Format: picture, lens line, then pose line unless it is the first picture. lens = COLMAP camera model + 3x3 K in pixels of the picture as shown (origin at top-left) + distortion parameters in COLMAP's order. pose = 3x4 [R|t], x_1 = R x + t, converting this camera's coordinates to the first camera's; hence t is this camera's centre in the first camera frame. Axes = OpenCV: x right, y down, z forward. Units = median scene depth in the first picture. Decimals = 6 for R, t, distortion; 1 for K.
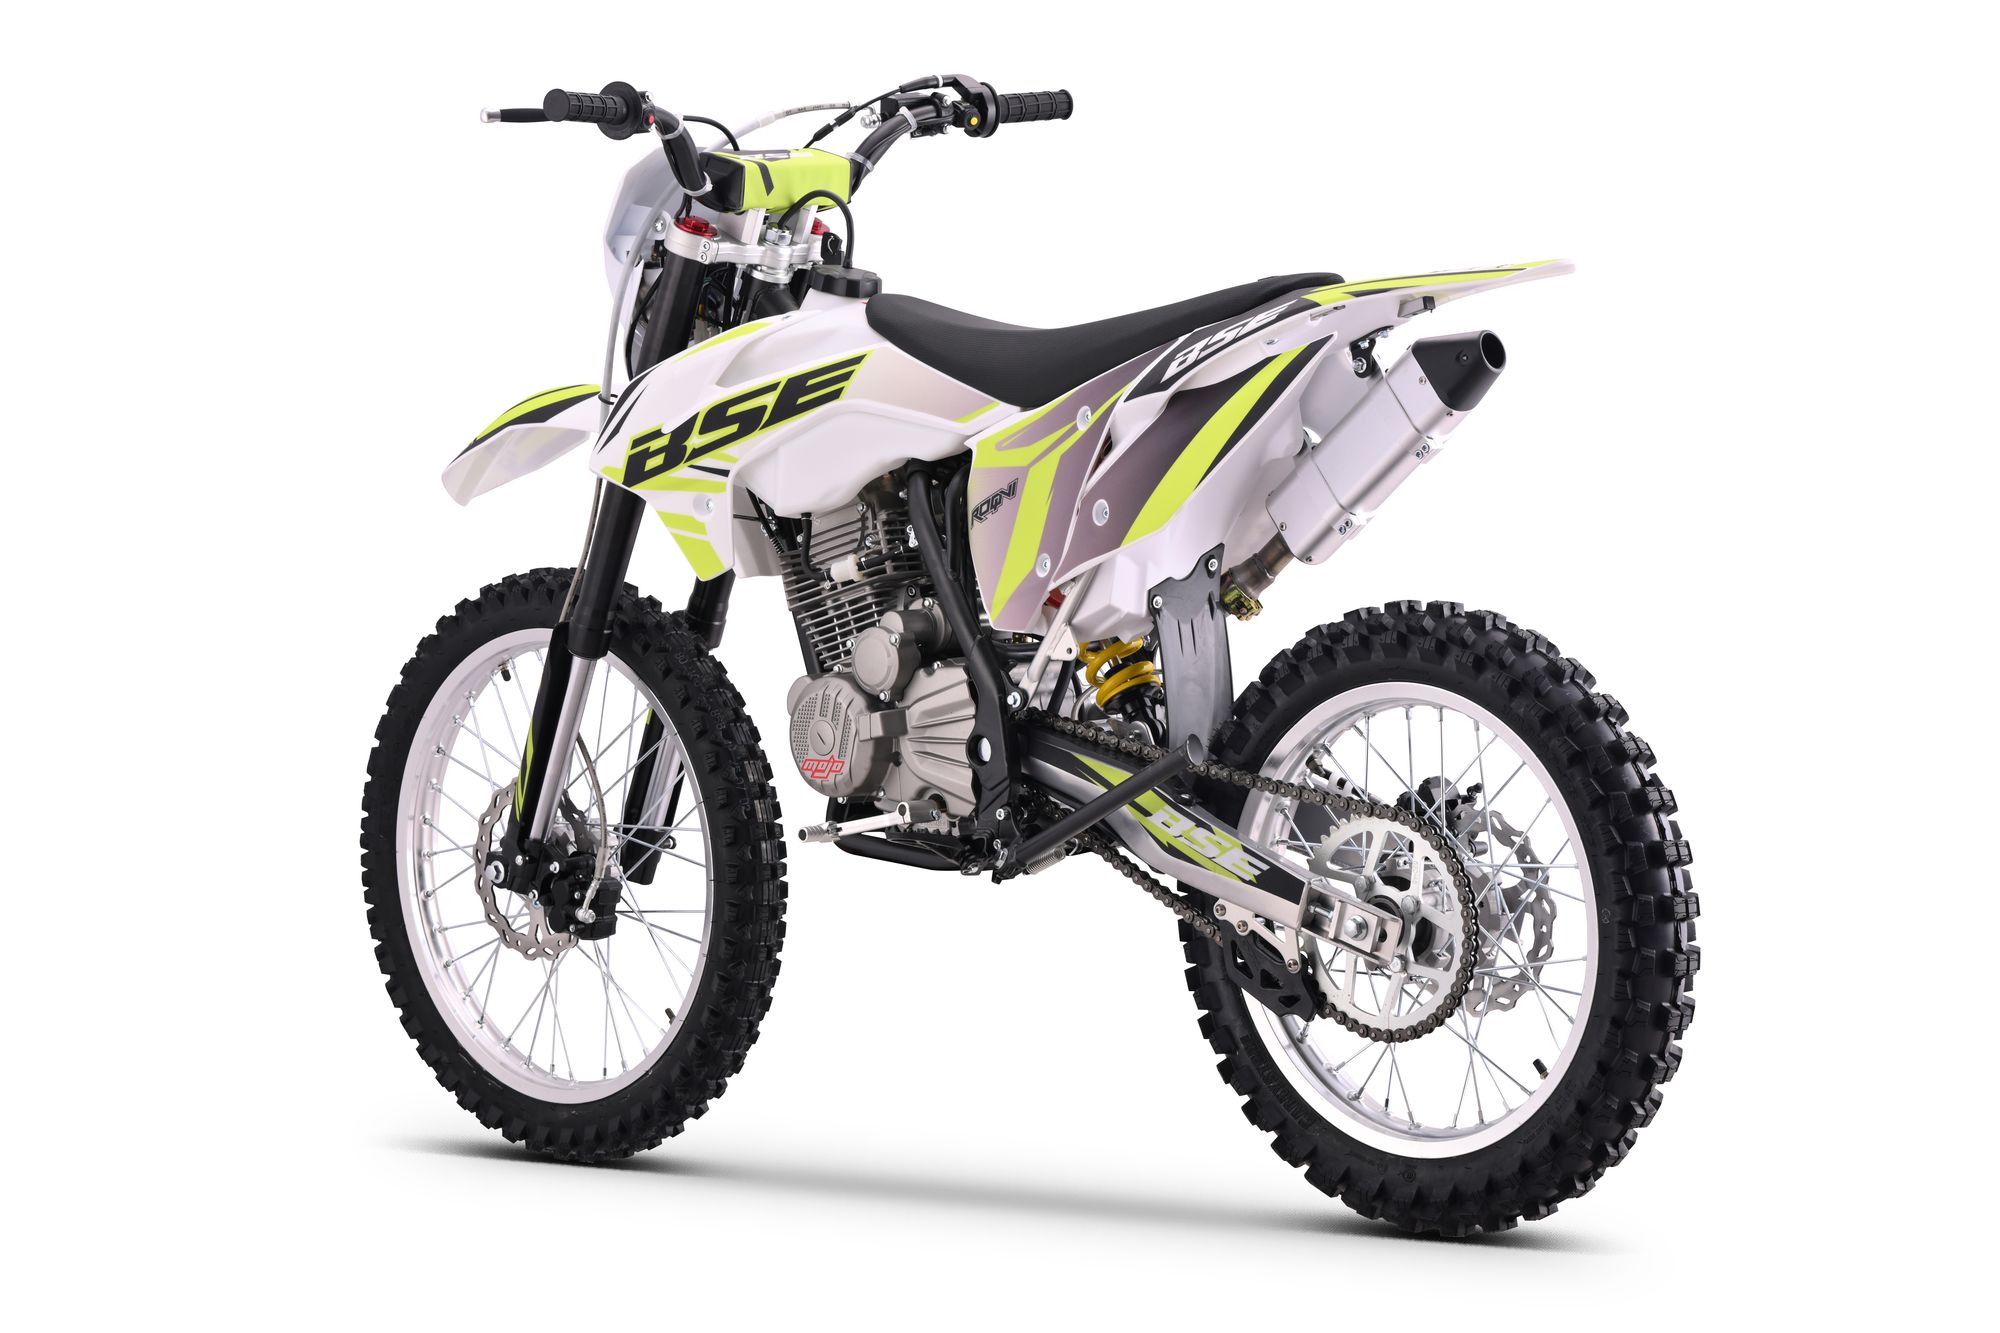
lens RADIAL K [[5987.0, 0, 1000.0], [0, 5987.0, 666.5], [0, 0, 1]] dist [0.011839, 0.174695]
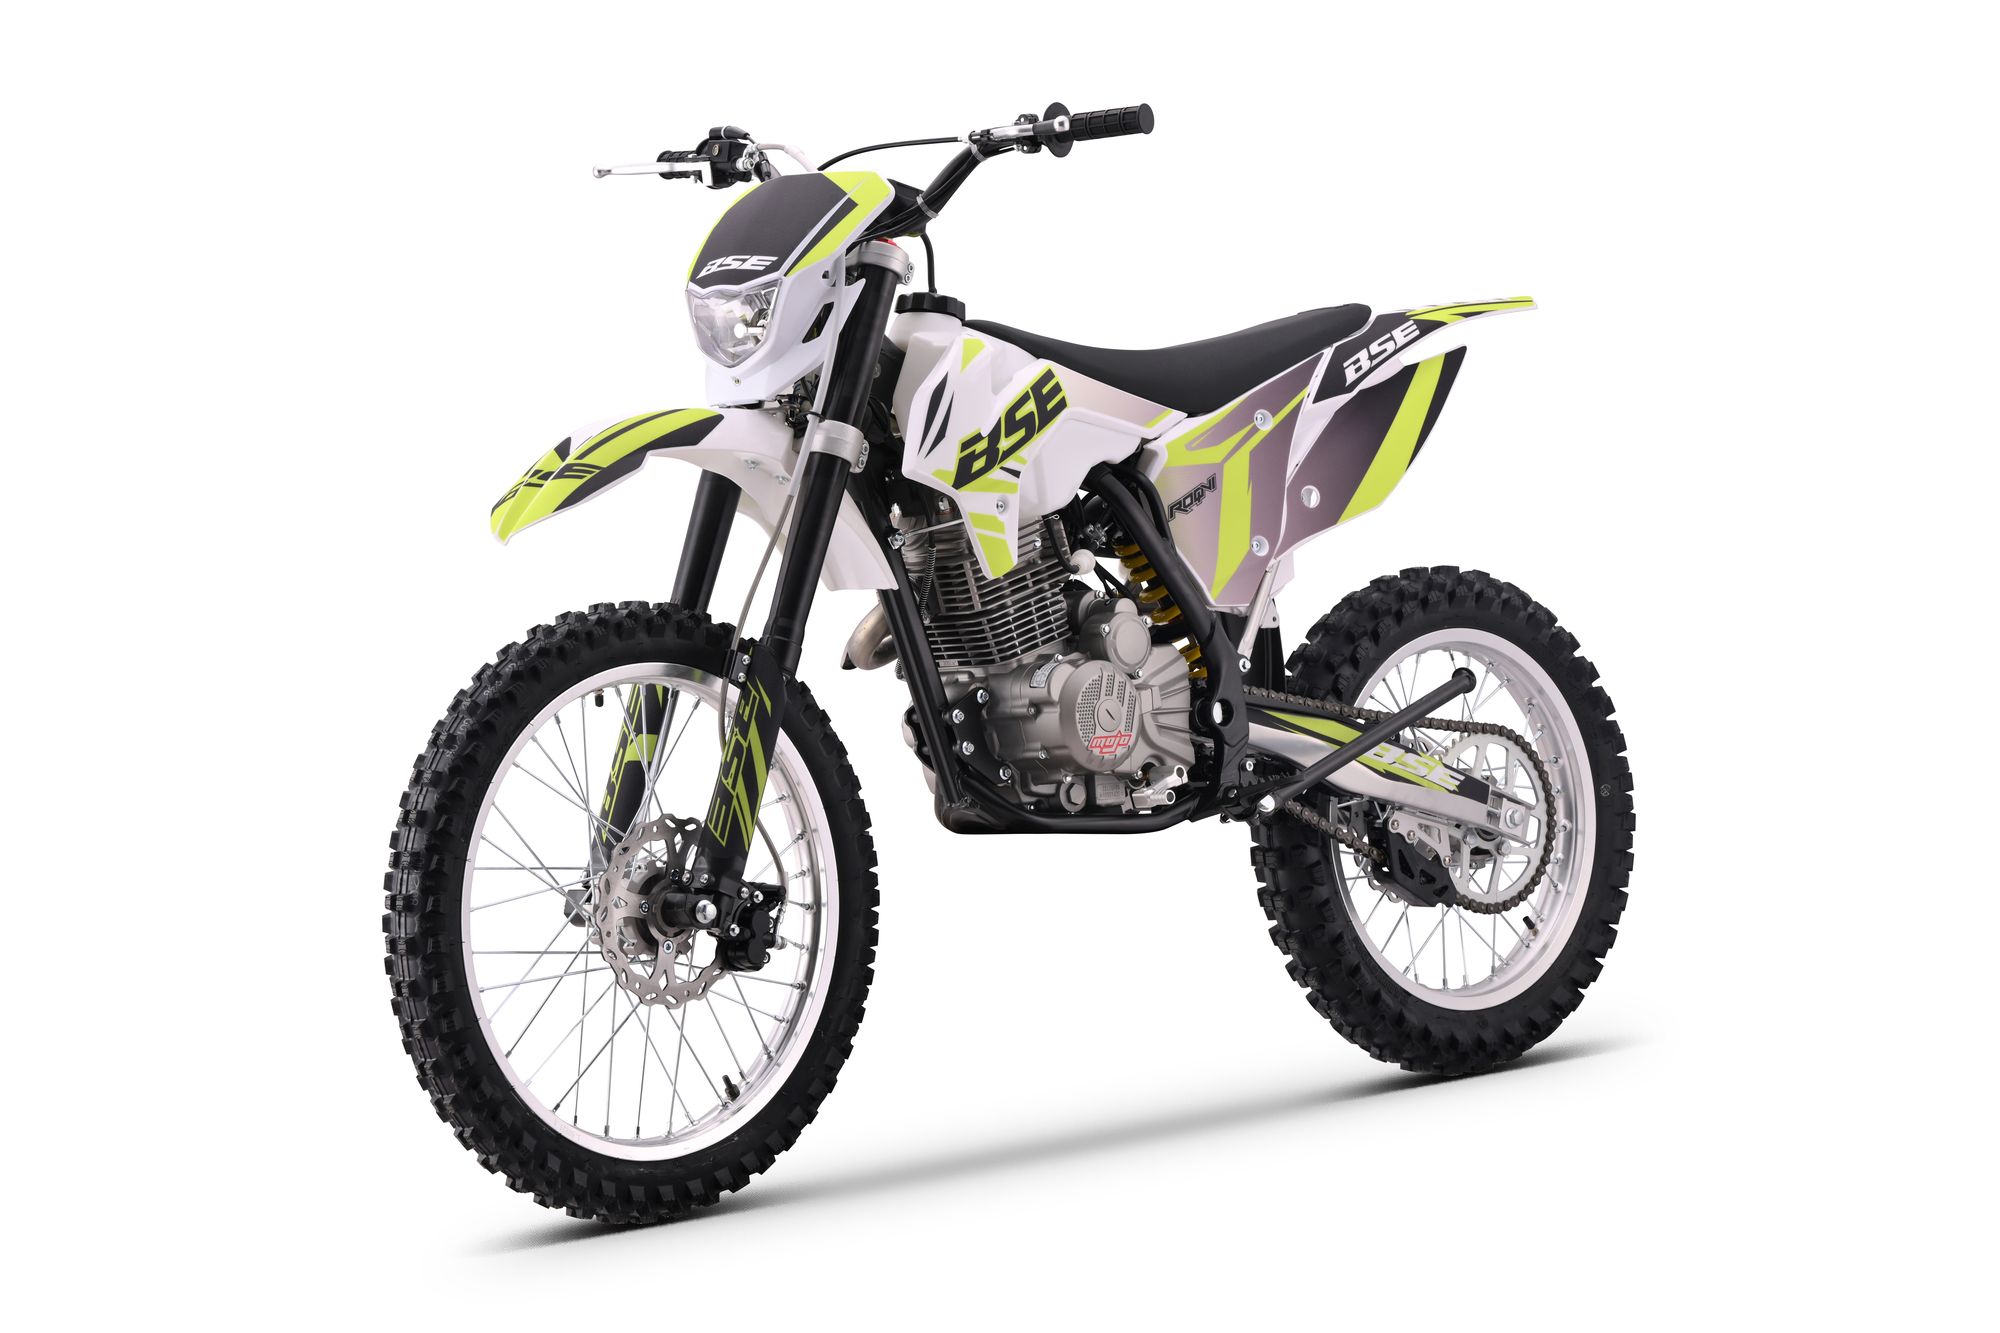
lens RADIAL K [[5987.0, 0, 1000.0], [0, 5987.0, 666.5], [0, 0, 1]] dist [0.011839, 0.174695]
pose [[0.083518, 0.010393, 0.996452, -1.112209], [0.122601, 0.992242, -0.020625, 0.023073], [-0.988936, 0.123889, 0.081596, 0.930495]]
